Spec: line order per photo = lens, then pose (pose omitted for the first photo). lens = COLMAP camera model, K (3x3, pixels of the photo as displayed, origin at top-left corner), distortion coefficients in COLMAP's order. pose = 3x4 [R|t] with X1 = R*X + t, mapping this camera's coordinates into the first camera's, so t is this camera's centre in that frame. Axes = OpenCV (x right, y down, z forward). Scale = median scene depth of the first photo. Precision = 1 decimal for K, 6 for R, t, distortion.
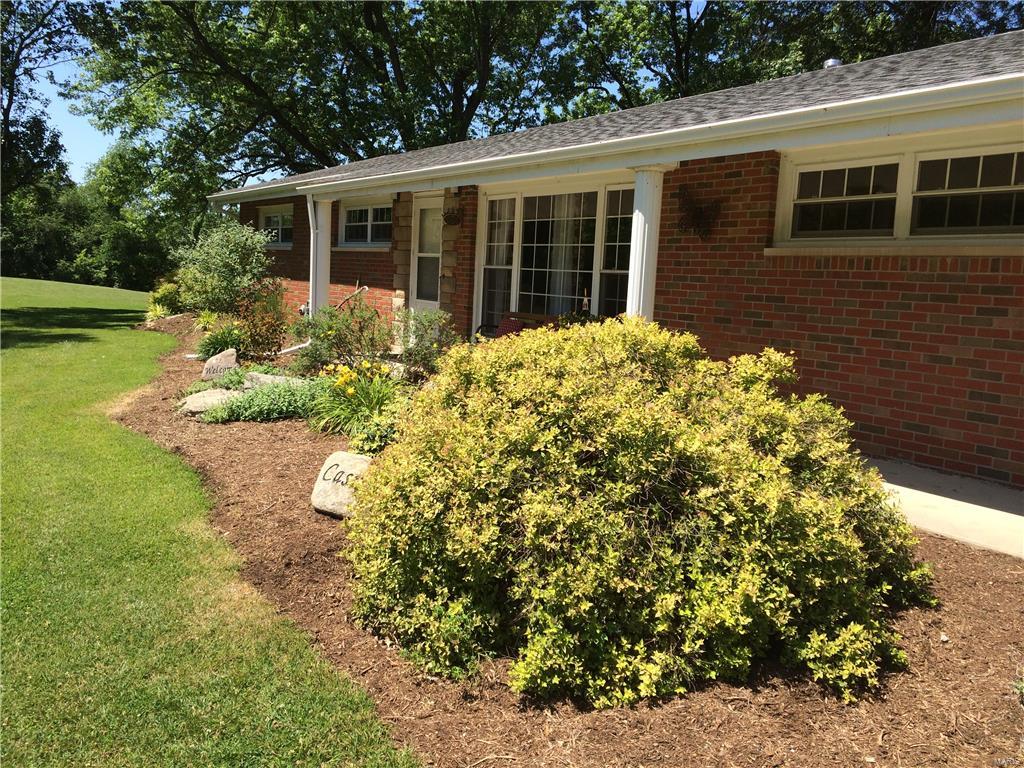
lens RADIAL K [[861.5, 0, 512.0], [0, 861.5, 384.0], [0, 0, 1]] dist [0.068545, -0.103698]
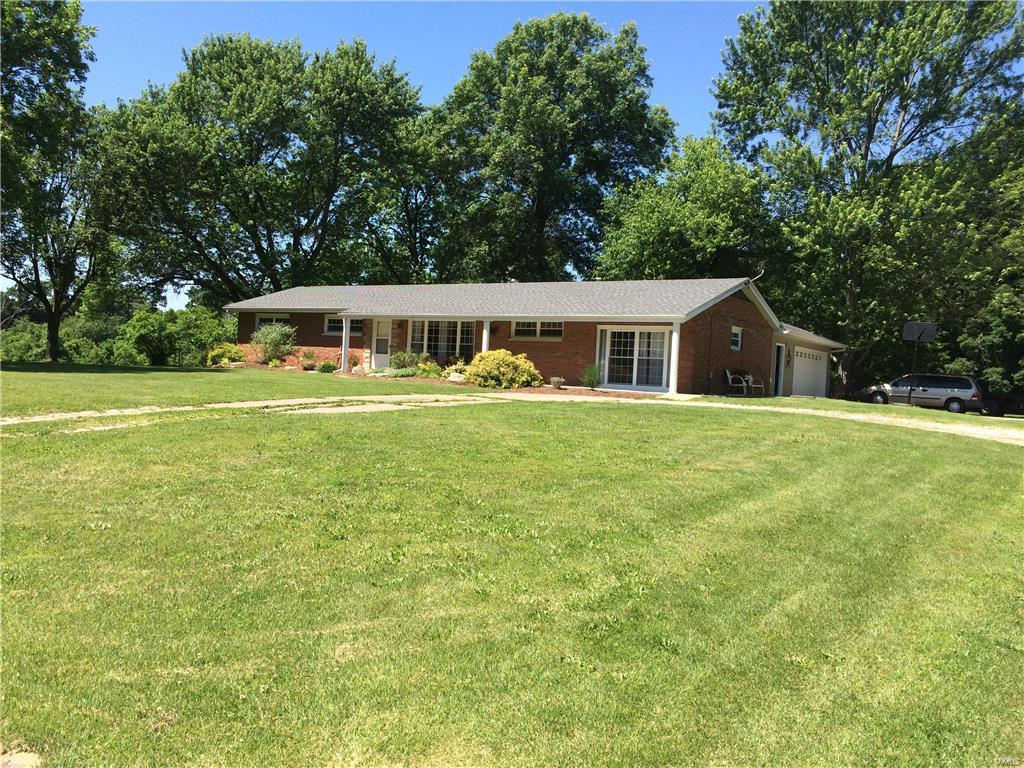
lens RADIAL K [[861.5, 0, 512.0], [0, 861.5, 384.0], [0, 0, 1]] dist [0.068545, -0.103698]
pose [[0.921826, -0.003371, 0.387590, -1.557280], [0.040194, 0.995403, -0.086938, 0.505432], [-0.385515, 0.095721, 0.917723, -3.344987]]
